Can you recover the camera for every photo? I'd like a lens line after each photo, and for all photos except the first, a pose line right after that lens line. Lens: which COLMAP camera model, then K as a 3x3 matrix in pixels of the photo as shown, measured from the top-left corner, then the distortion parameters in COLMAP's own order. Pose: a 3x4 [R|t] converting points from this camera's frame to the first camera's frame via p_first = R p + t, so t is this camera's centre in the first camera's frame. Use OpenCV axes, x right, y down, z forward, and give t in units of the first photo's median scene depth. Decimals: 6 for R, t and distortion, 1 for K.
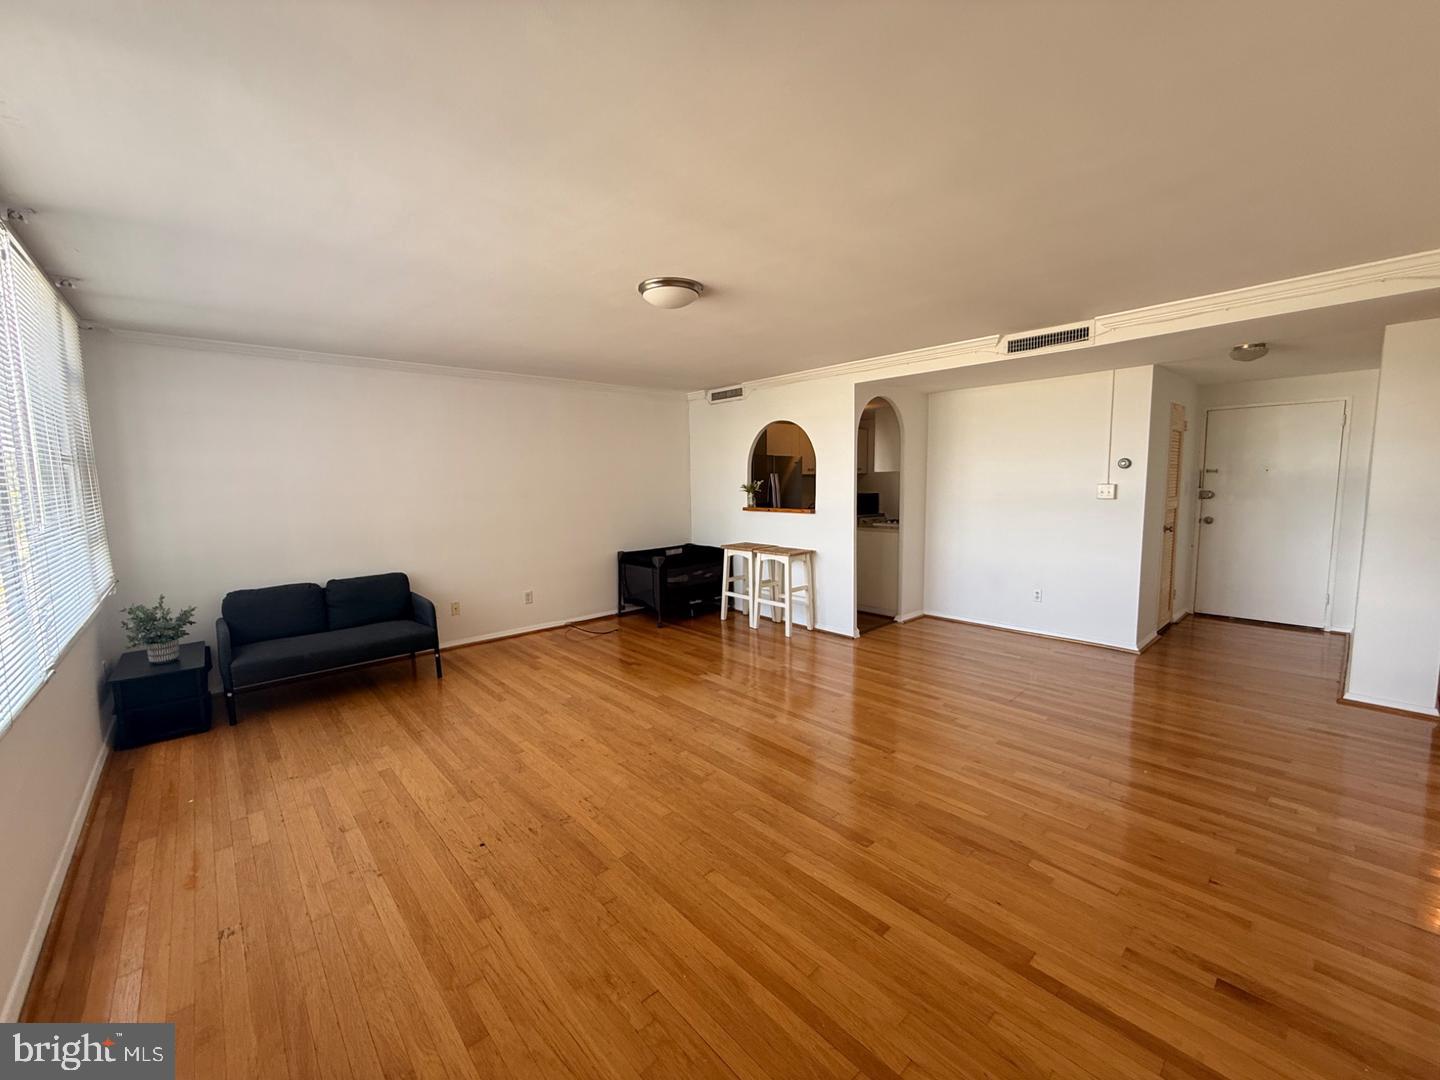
lens RADIAL K [[580.0, 0, 715.9], [0, 580.0, 536.8], [0, 0, 1]] dist [0.001328, 0.000050]
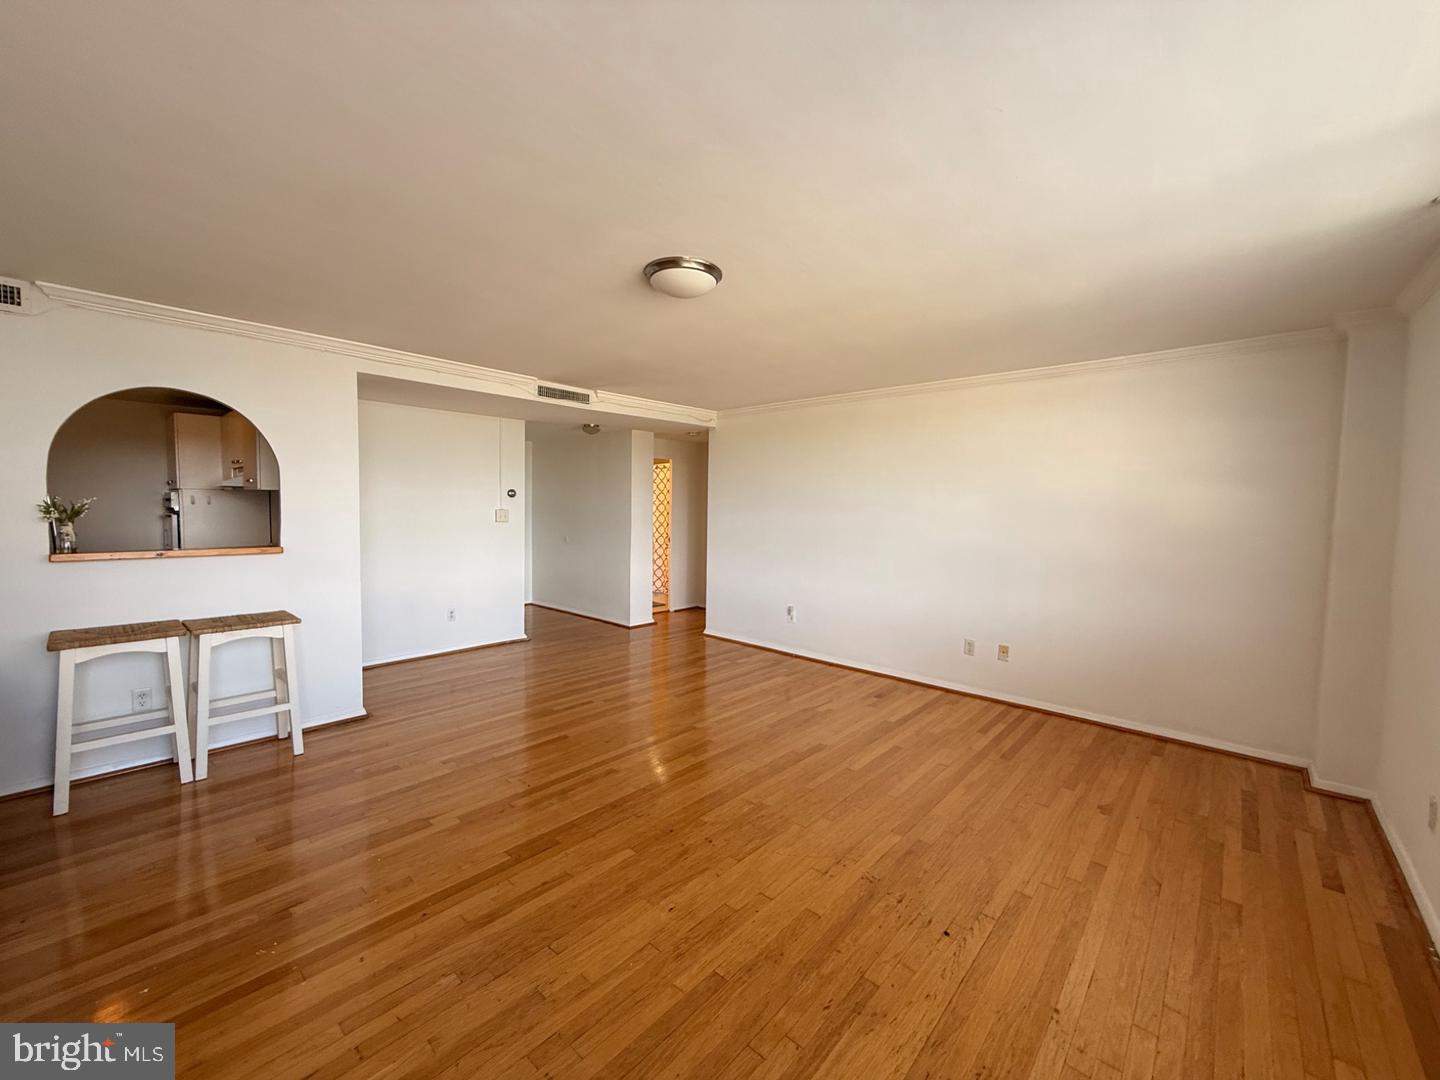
lens RADIAL K [[580.0, 0, 715.9], [0, 580.0, 536.8], [0, 0, 1]] dist [0.001328, 0.000050]
pose [[-0.104432, -0.040691, 0.993699, -0.550273], [0.084674, 0.995171, 0.049650, -0.052532], [-0.990921, 0.089326, -0.100482, 0.635480]]
